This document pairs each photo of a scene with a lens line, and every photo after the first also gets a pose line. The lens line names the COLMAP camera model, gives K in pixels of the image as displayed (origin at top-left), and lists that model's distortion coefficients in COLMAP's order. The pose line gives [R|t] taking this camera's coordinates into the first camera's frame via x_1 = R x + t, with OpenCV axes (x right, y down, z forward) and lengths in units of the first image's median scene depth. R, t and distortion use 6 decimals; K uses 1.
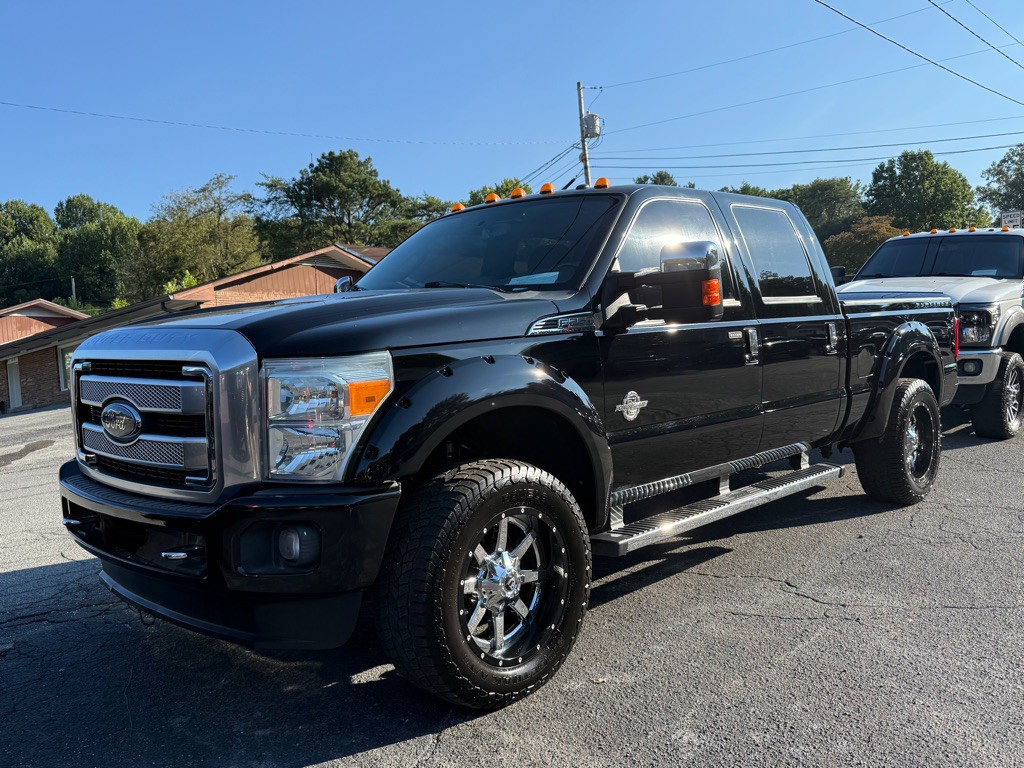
lens RADIAL K [[862.6, 0, 521.4], [0, 862.6, 391.7], [0, 0, 1]] dist [0.129037, -0.245983]
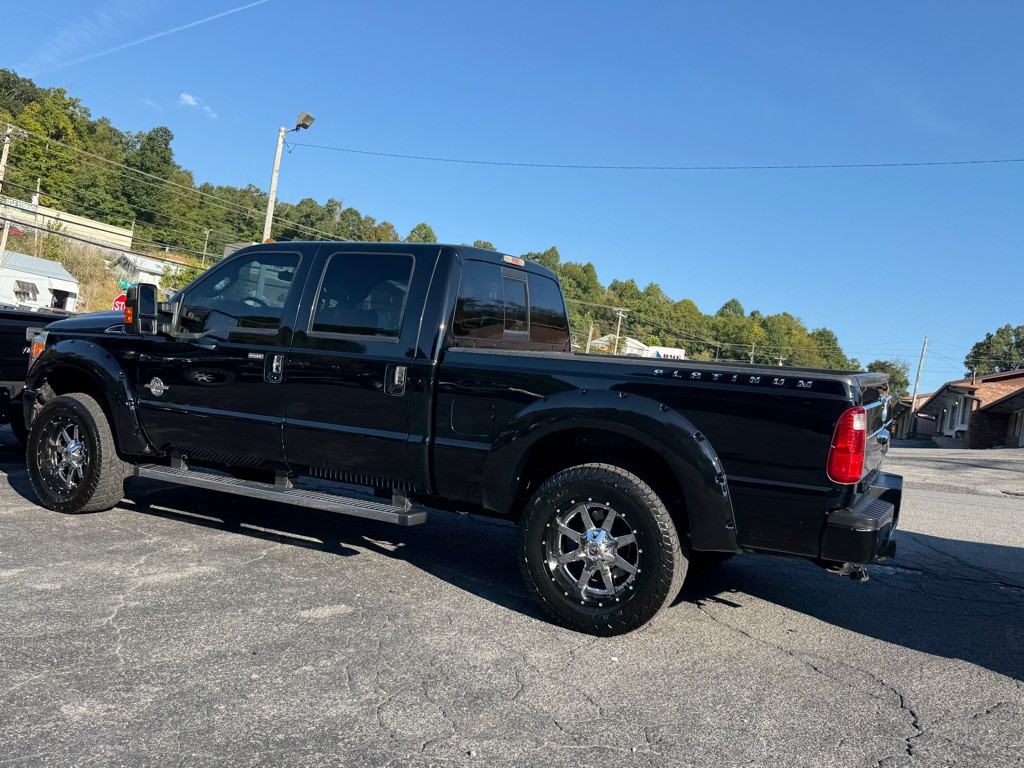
lens RADIAL K [[862.6, 0, 511.9], [0, 862.6, 388.2], [0, 0, 1]] dist [0.129037, -0.245983]
pose [[0.275966, 0.107008, -0.955192, 1.084818], [-0.160249, 0.984996, 0.064049, -0.110590], [0.947715, 0.135393, 0.288973, 0.683442]]
